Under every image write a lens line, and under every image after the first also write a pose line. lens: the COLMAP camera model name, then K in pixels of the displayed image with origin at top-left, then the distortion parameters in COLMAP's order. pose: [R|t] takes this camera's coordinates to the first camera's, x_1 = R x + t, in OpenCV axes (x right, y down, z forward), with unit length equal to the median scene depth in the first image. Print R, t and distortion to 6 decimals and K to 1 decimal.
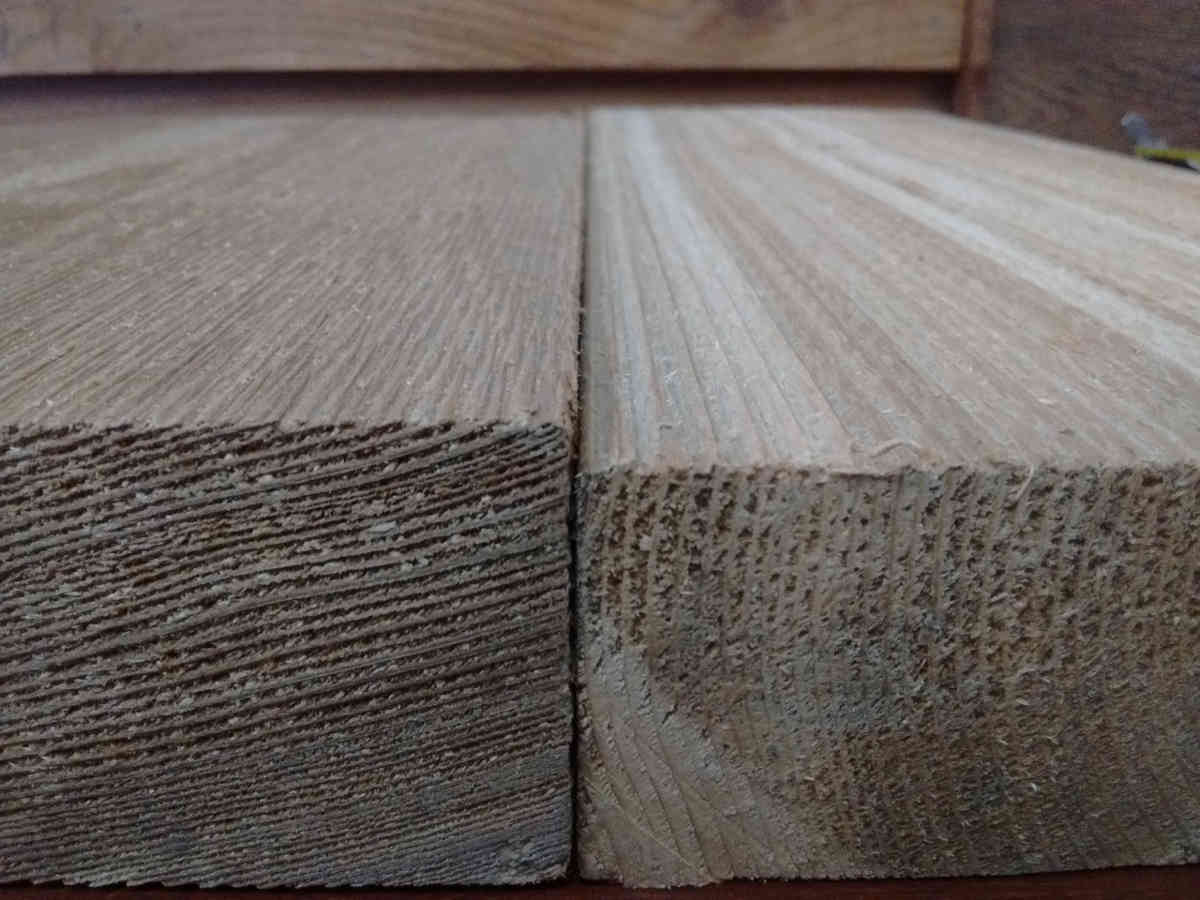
lens RADIAL K [[482.7, 0, 600.0], [0, 482.7, 450.0], [0, 0, 1]] dist [0.009955, -0.008788]
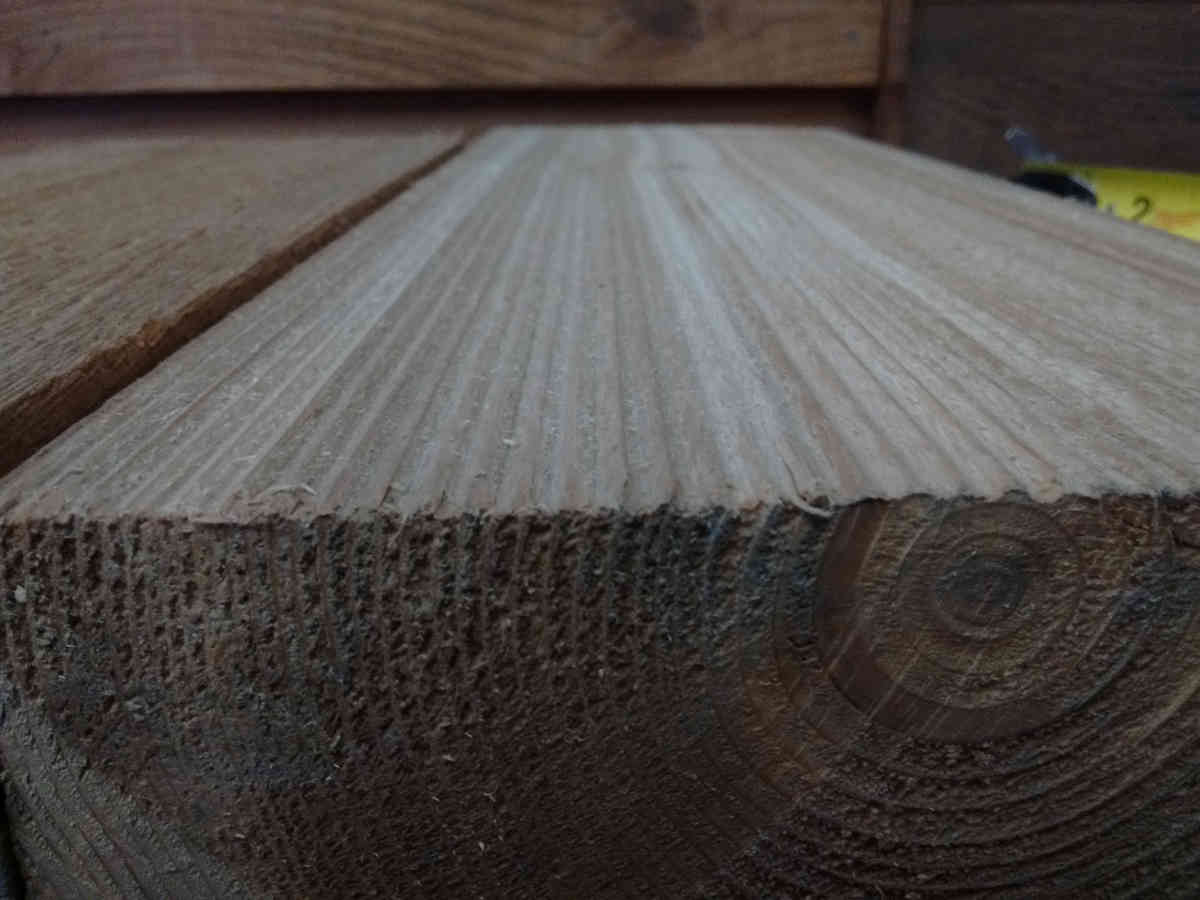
lens RADIAL K [[483.8, 0, 598.8], [0, 483.8, 464.1], [0, 0, 1]] dist [0.010784, -0.008741]
pose [[0.999985, -0.005400, -0.000363, 1.035187], [0.005398, 0.999977, -0.004181, -0.048117], [0.000385, 0.004179, 0.999991, 0.030889]]
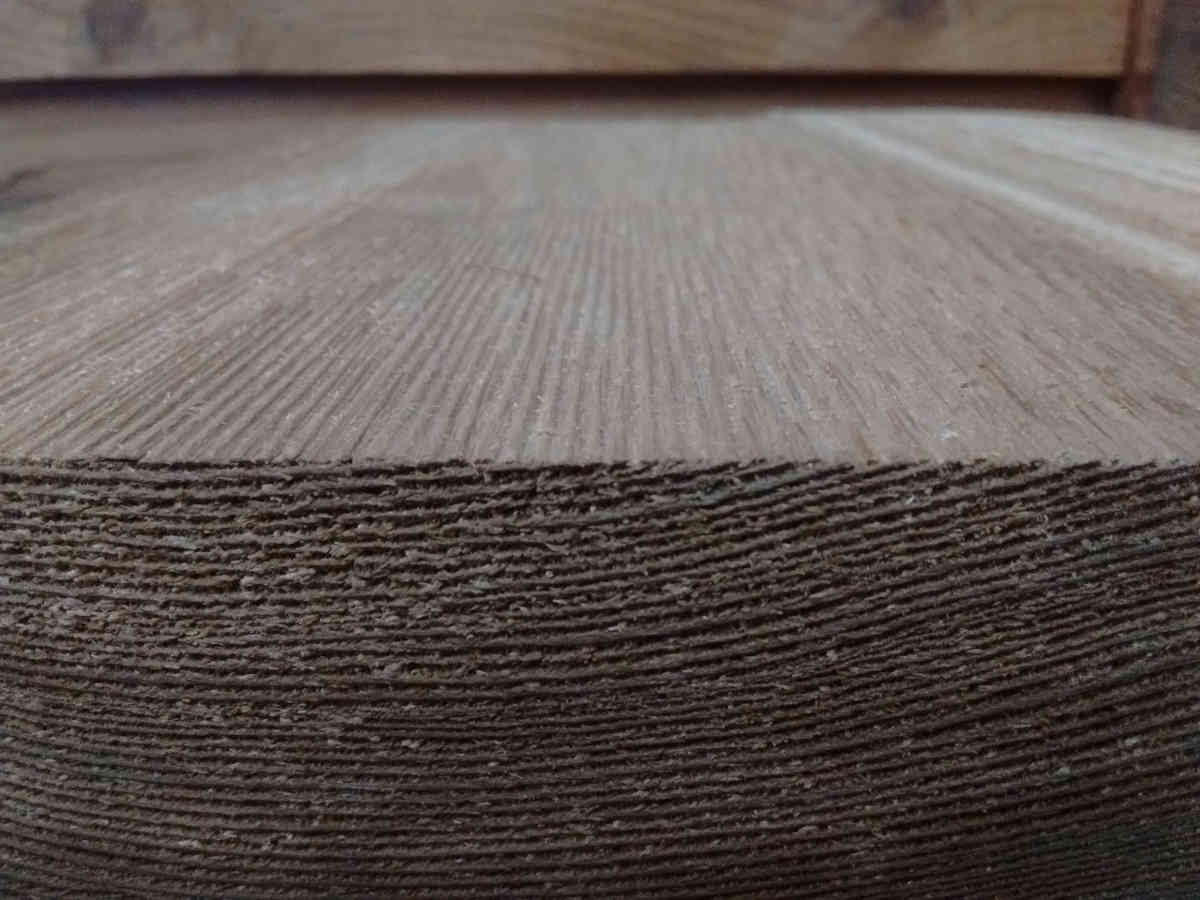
lens RADIAL K [[482.7, 0, 600.0], [0, 482.7, 450.0], [0, 0, 1]] dist [0.009955, -0.008788]
pose [[0.999813, 0.010300, -0.016382, -1.840462], [-0.010410, 0.999924, -0.006644, -0.058650], [0.016313, 0.006814, 0.999844, 0.107009]]
